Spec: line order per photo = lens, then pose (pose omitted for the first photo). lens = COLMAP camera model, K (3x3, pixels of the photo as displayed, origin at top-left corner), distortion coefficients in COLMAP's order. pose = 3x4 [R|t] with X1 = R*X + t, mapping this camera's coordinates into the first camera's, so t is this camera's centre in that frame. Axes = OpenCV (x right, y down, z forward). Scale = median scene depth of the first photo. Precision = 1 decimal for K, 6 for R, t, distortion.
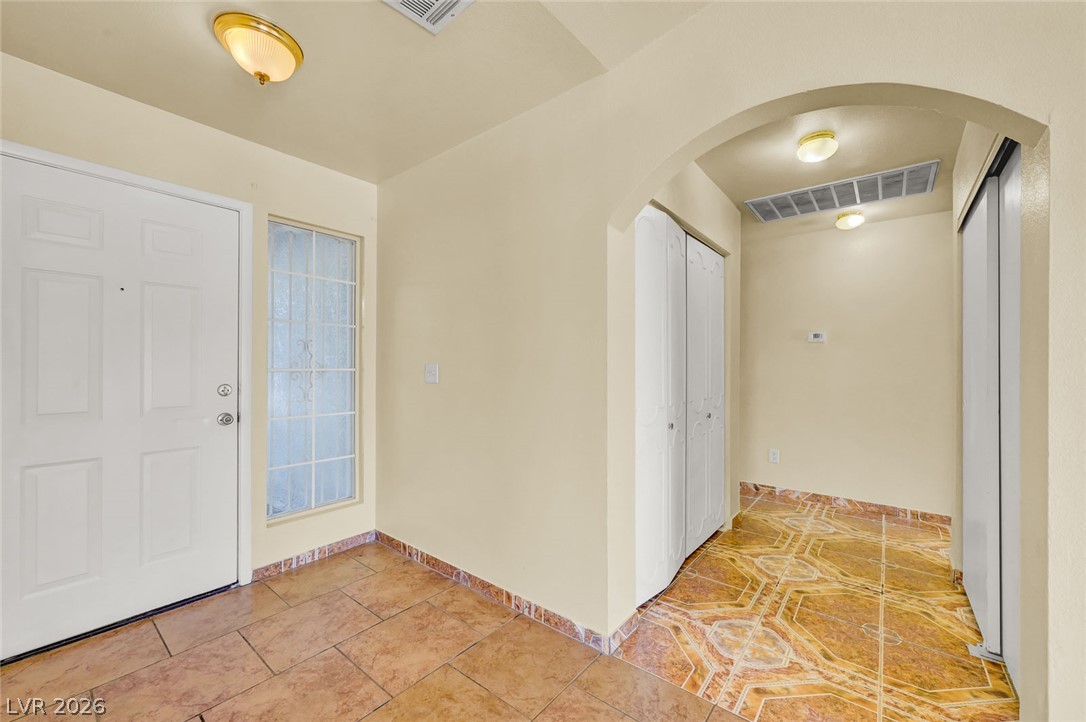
lens RADIAL K [[425.9, 0, 543.0], [0, 425.9, 366.0], [0, 0, 1]] dist [0.000281, -0.000079]
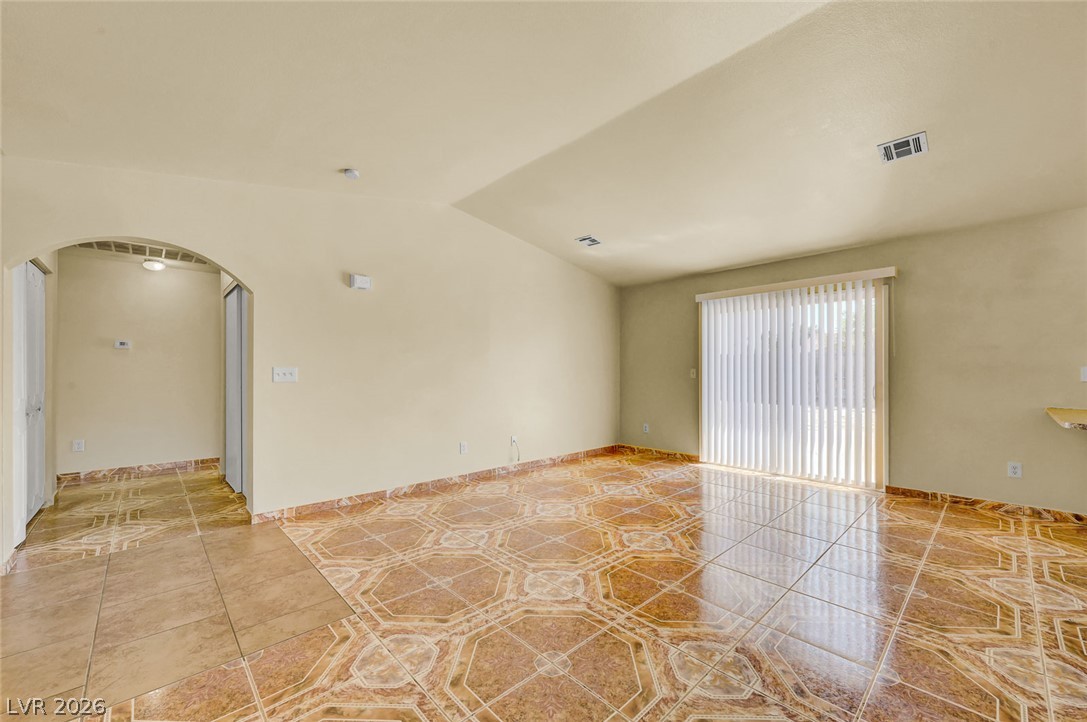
lens RADIAL K [[426.3, 0, 543.5], [0, 426.3, 366.0], [0, 0, 1]] dist [0.000281, -0.000079]
pose [[0.138016, 0.002976, 0.990426, -0.544669], [-0.000437, 0.999996, -0.002943, -0.001203], [-0.990430, -0.000027, 0.138016, -0.516355]]
